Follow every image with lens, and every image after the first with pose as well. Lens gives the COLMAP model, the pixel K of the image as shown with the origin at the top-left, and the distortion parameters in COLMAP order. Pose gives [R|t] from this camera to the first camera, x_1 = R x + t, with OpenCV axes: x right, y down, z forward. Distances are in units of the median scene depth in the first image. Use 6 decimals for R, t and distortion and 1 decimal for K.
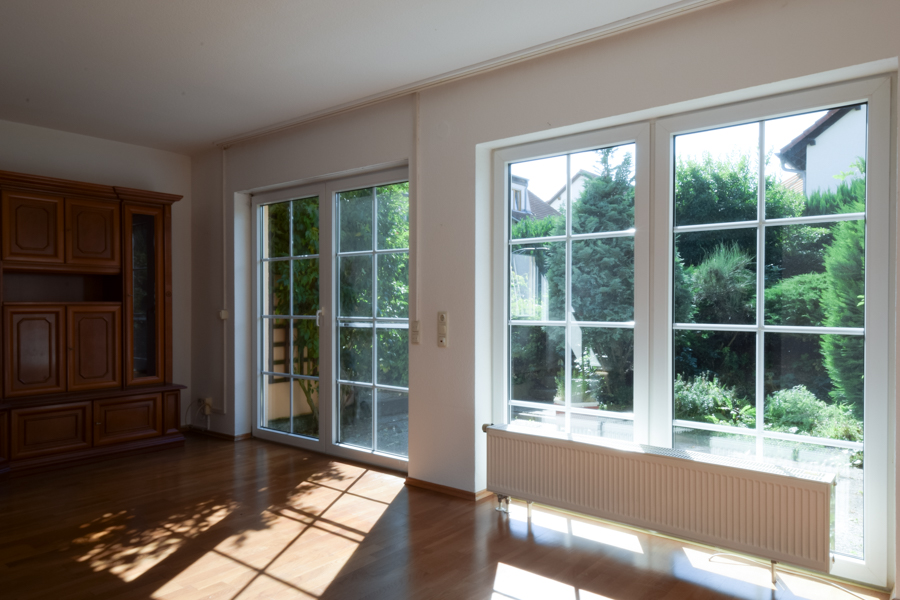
lens RADIAL K [[617.4, 0, 455.6], [0, 617.4, 311.3], [0, 0, 1]] dist [0.031186, 0.000850]
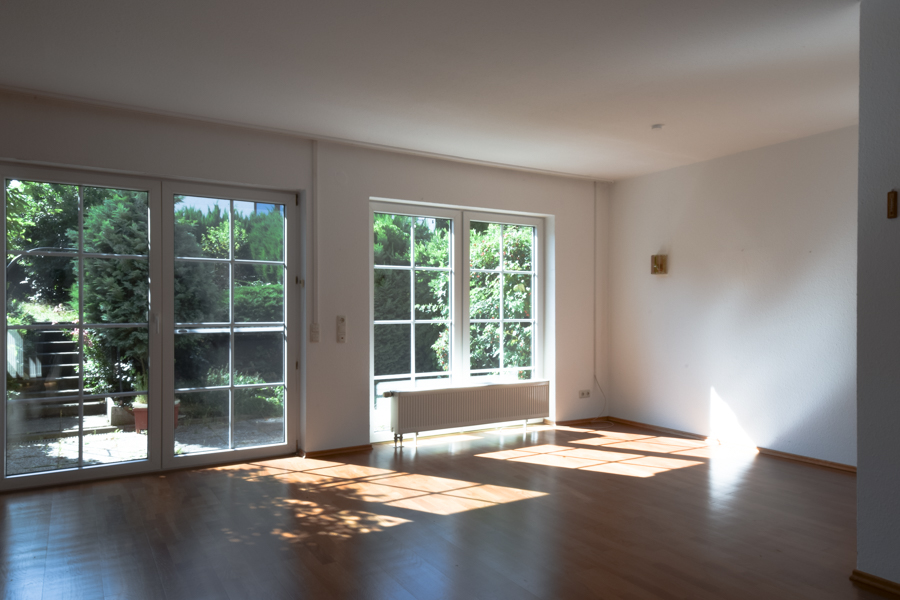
lens RADIAL K [[617.4, 0, 455.6], [0, 617.4, 311.3], [0, 0, 1]] dist [0.031186, 0.000850]
pose [[0.338617, -0.005962, 0.940906, -1.270083], [0.013386, 0.999909, 0.001519, -0.007821], [-0.940829, 0.012081, 0.338666, 0.349034]]
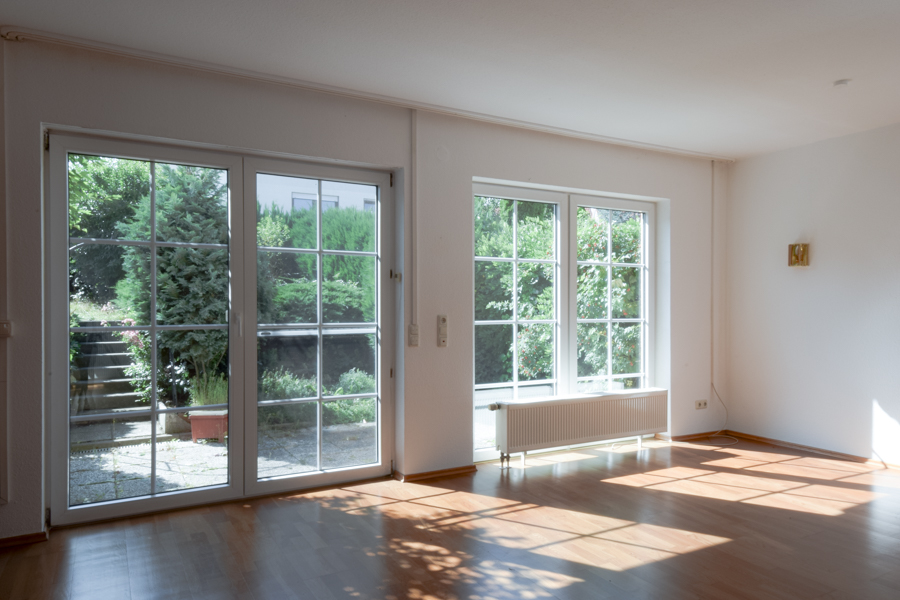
lens RADIAL K [[617.4, 0, 455.6], [0, 617.4, 311.3], [0, 0, 1]] dist [0.031186, 0.000850]
pose [[0.372844, -0.009005, 0.927850, -1.139945], [0.014255, 0.999890, 0.003976, -0.011241], [-0.927785, 0.011744, 0.372931, 0.600010]]
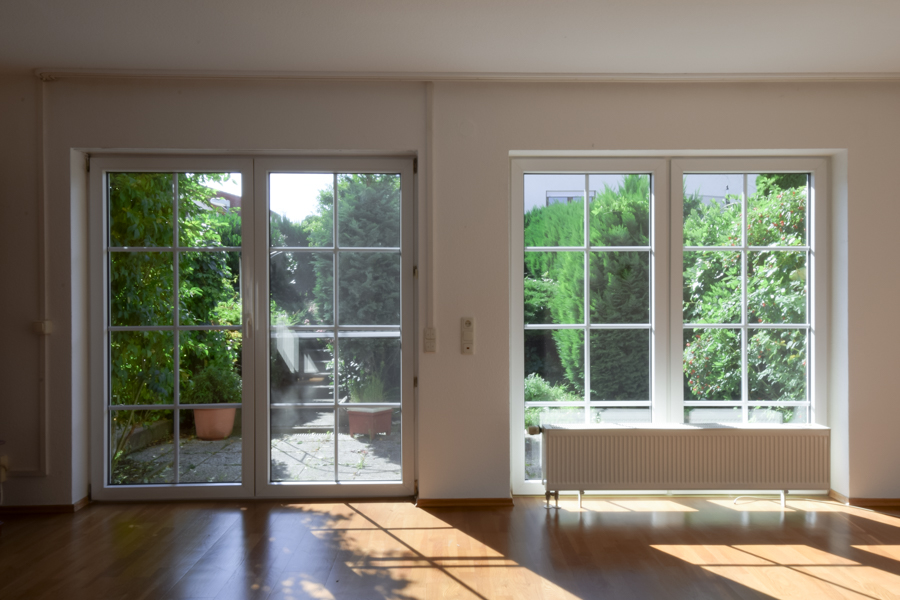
lens RADIAL K [[626.1, 0, 451.2], [0, 626.1, 308.6], [0, 0, 1]] dist [0.029004, -0.001227]
pose [[0.767614, -0.005168, 0.640892, -0.716617], [0.013047, 0.999886, -0.007565, -0.006285], [-0.640780, 0.014168, 0.767594, 0.287941]]
